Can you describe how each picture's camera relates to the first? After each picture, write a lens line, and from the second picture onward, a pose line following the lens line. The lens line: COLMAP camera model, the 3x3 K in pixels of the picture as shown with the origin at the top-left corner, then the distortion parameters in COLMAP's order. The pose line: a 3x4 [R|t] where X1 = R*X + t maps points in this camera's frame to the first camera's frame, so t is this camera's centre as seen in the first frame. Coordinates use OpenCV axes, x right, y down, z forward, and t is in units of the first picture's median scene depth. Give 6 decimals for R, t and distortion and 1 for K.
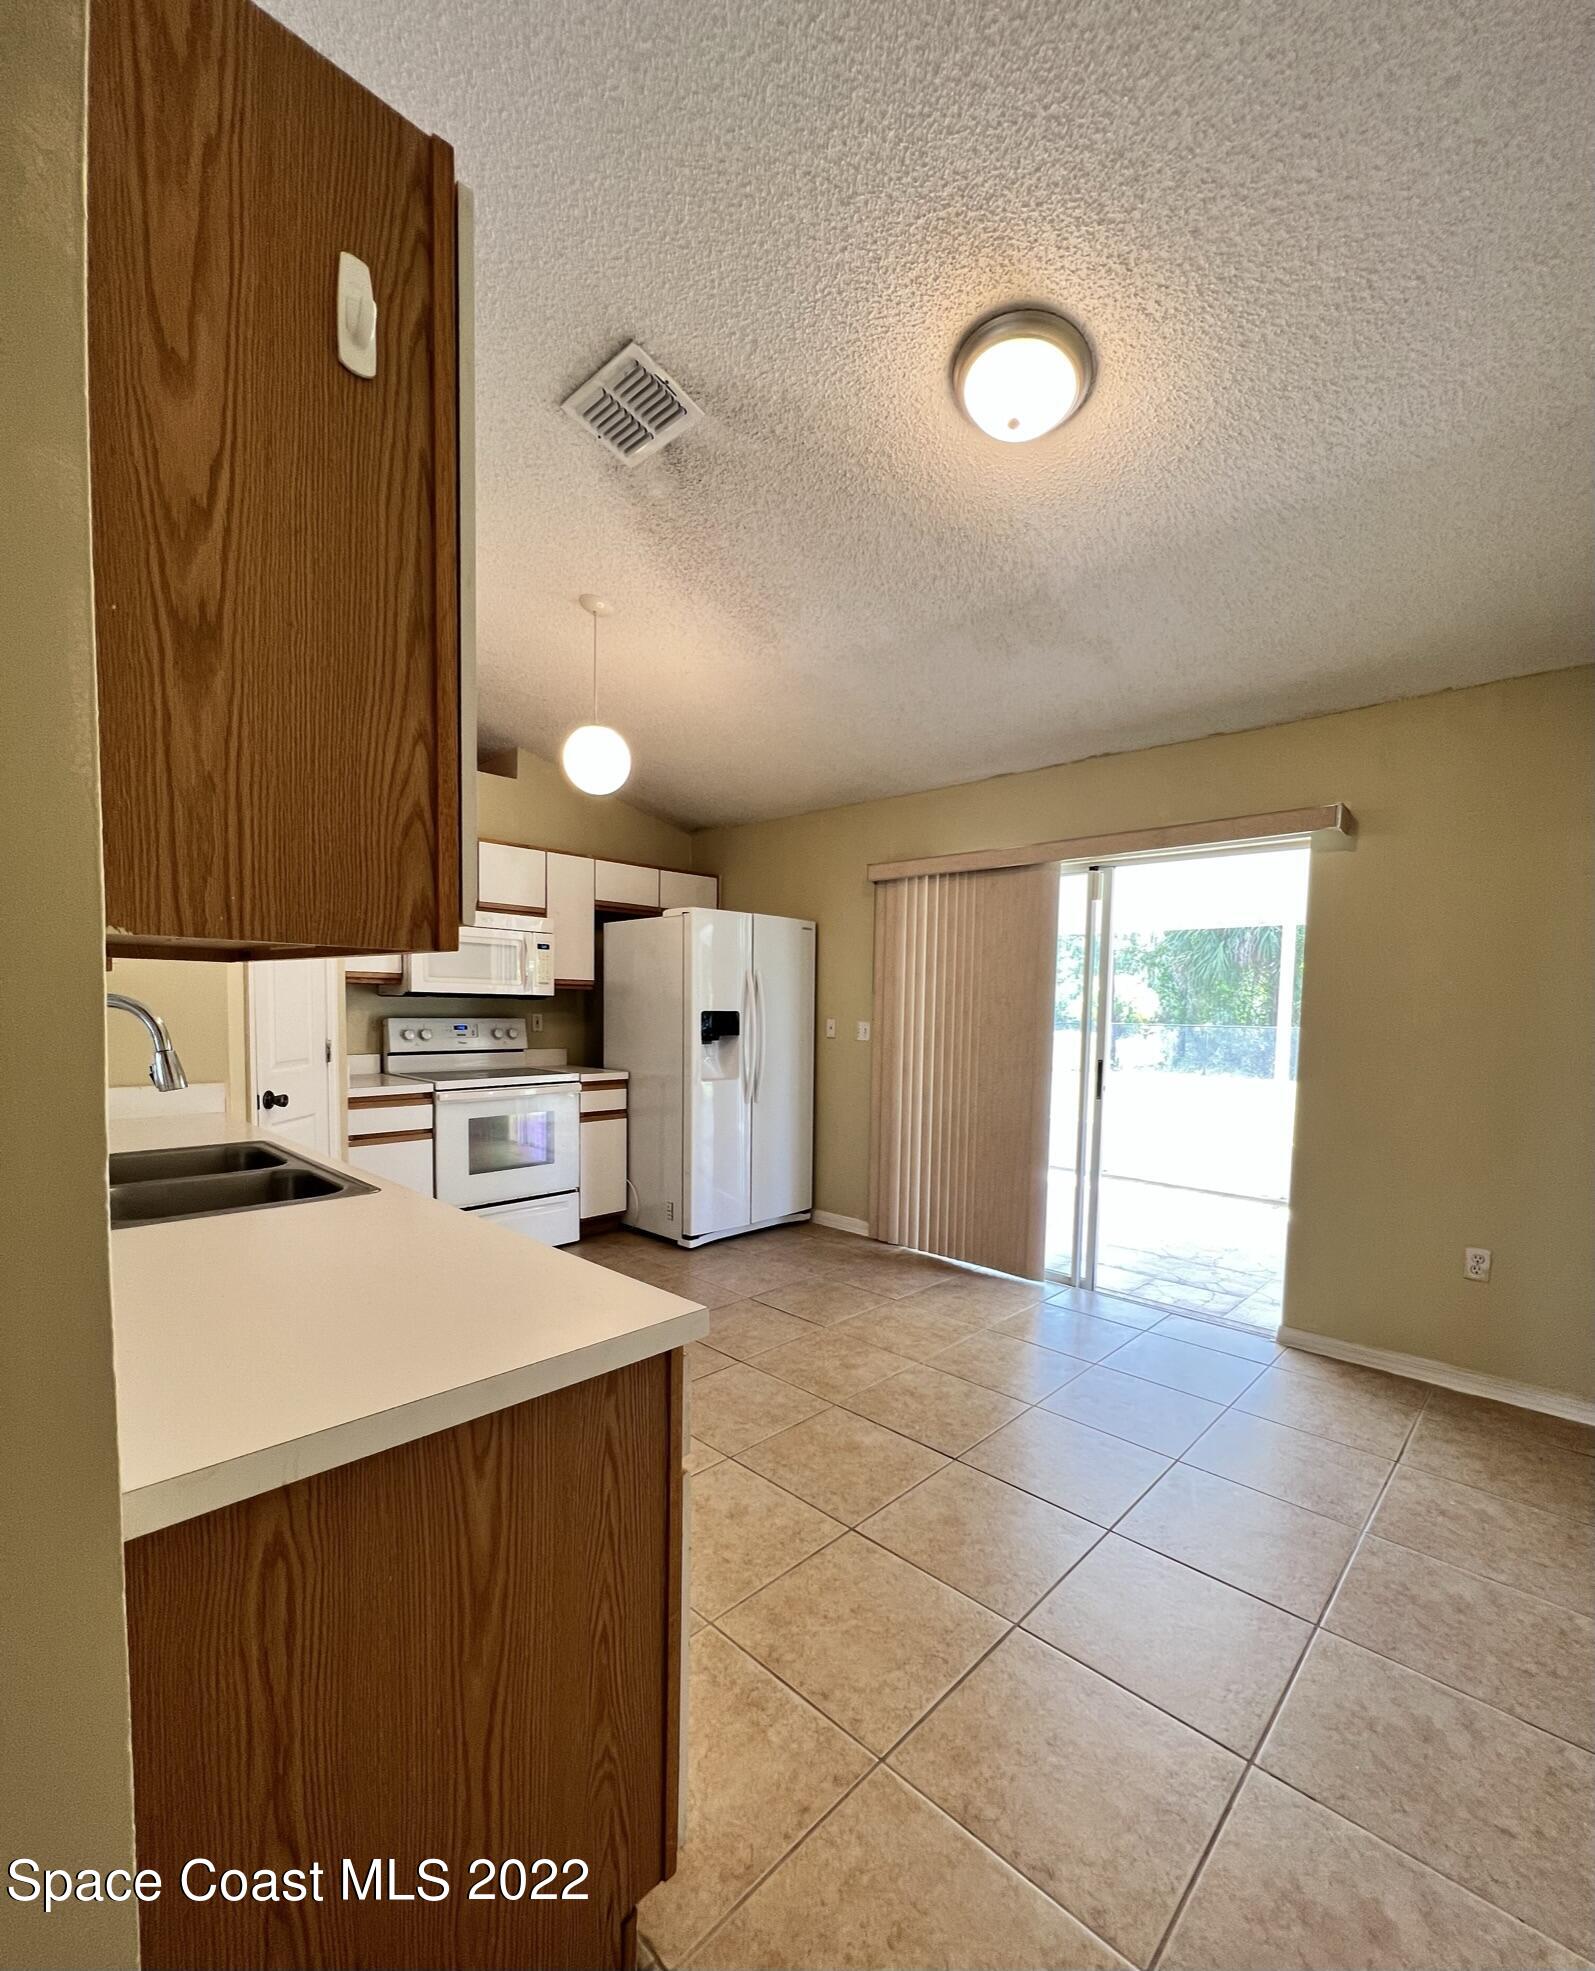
lens RADIAL K [[851.0, 0, 794.3], [0, 851.0, 990.1], [0, 0, 1]] dist [0.008729, 0.000010]
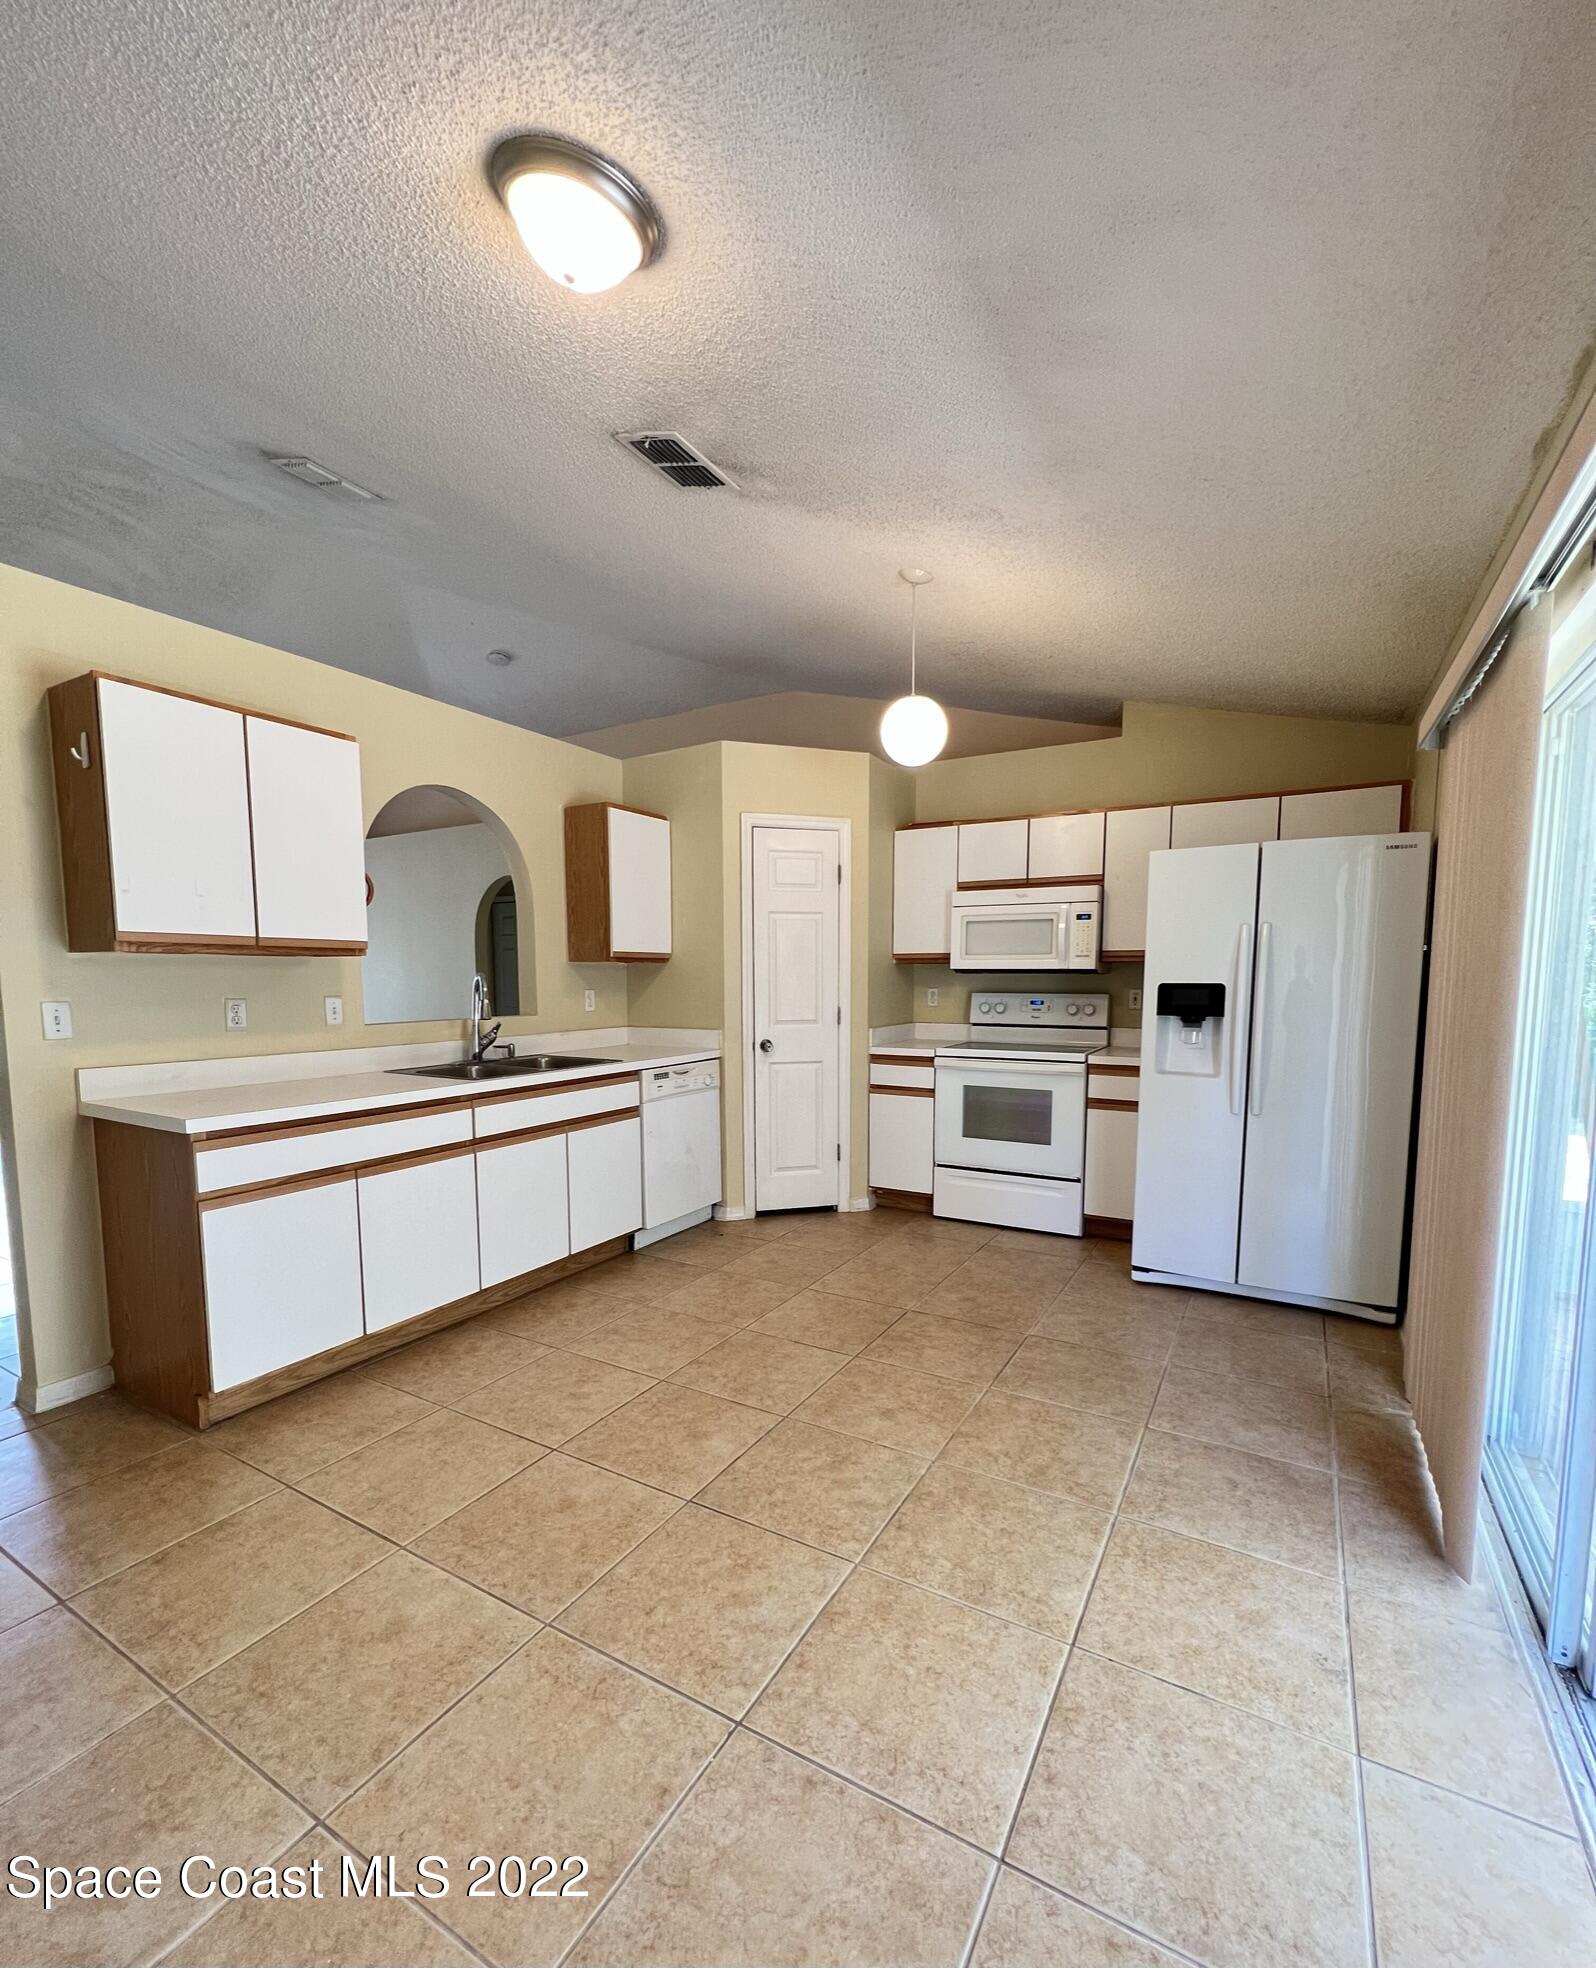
lens RADIAL K [[849.7, 0, 794.8], [0, 849.7, 988.6], [0, 0, 1]] dist [0.008729, 0.000010]
pose [[0.238710, -0.005674, -0.971074, 0.645964], [0.022765, 0.999741, -0.000245, 0.025286], [0.970824, -0.022048, 0.238777, 0.563395]]
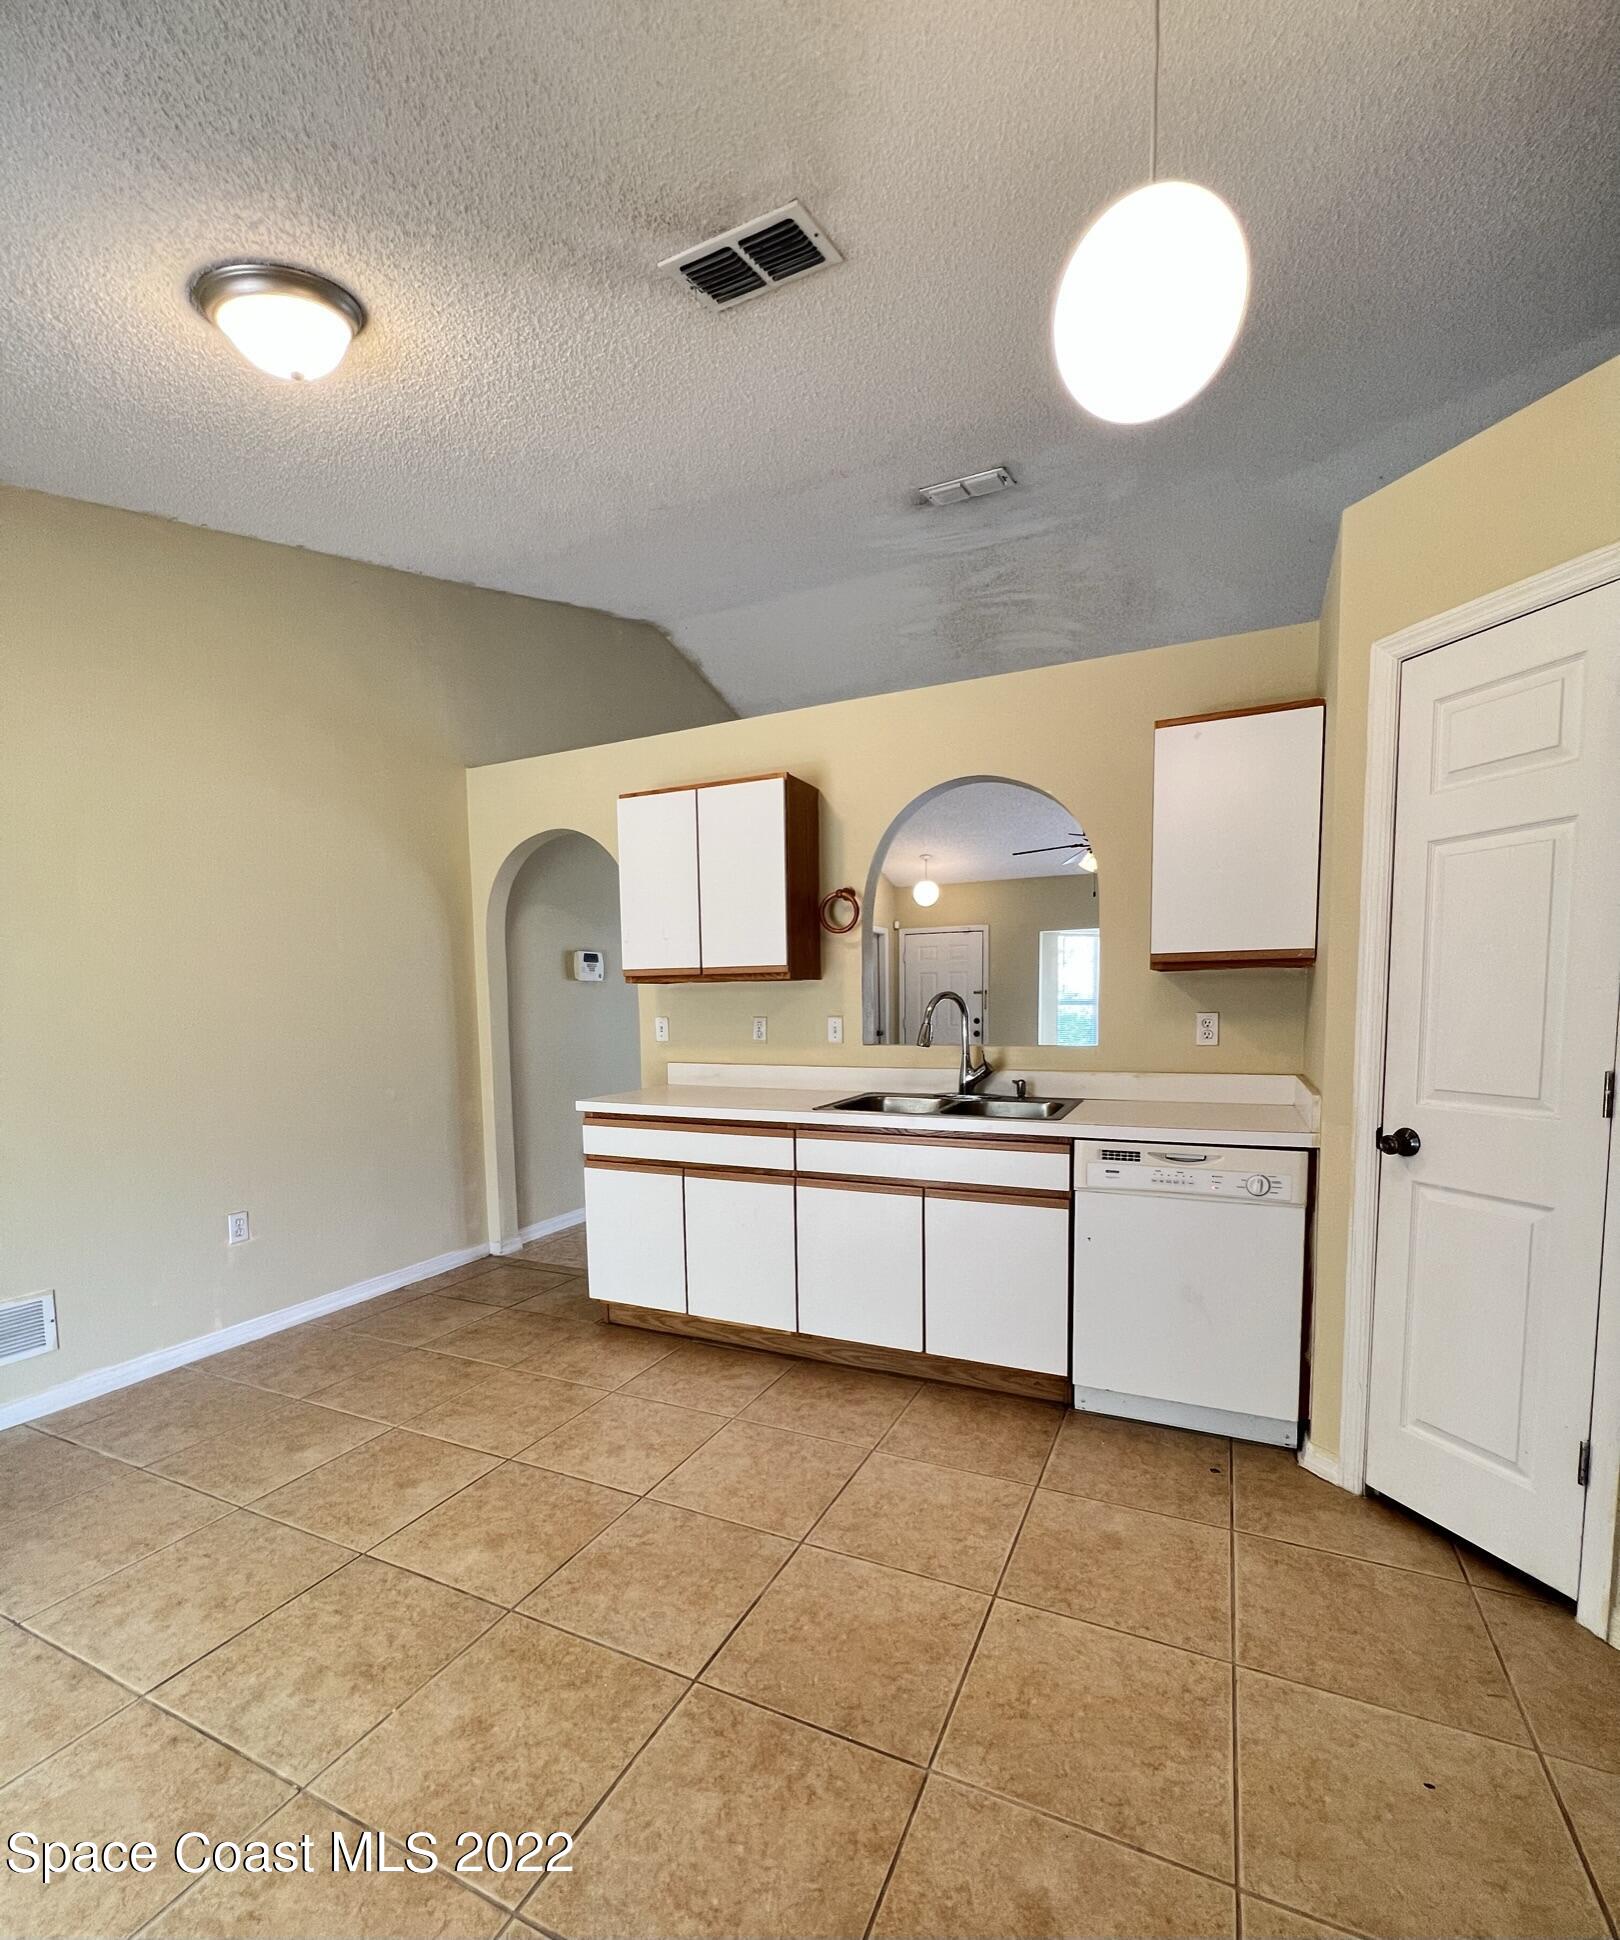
lens RADIAL K [[861.4, 0, 815.5], [0, 861.4, 1038.5], [0, 0, 1]] dist [-0.001860, 0.000398]
pose [[-0.943916, 0.008745, -0.330071, 0.029524], [0.001590, 0.999758, 0.021940, 0.025676], [0.330183, 0.020185, -0.943701, 1.179742]]
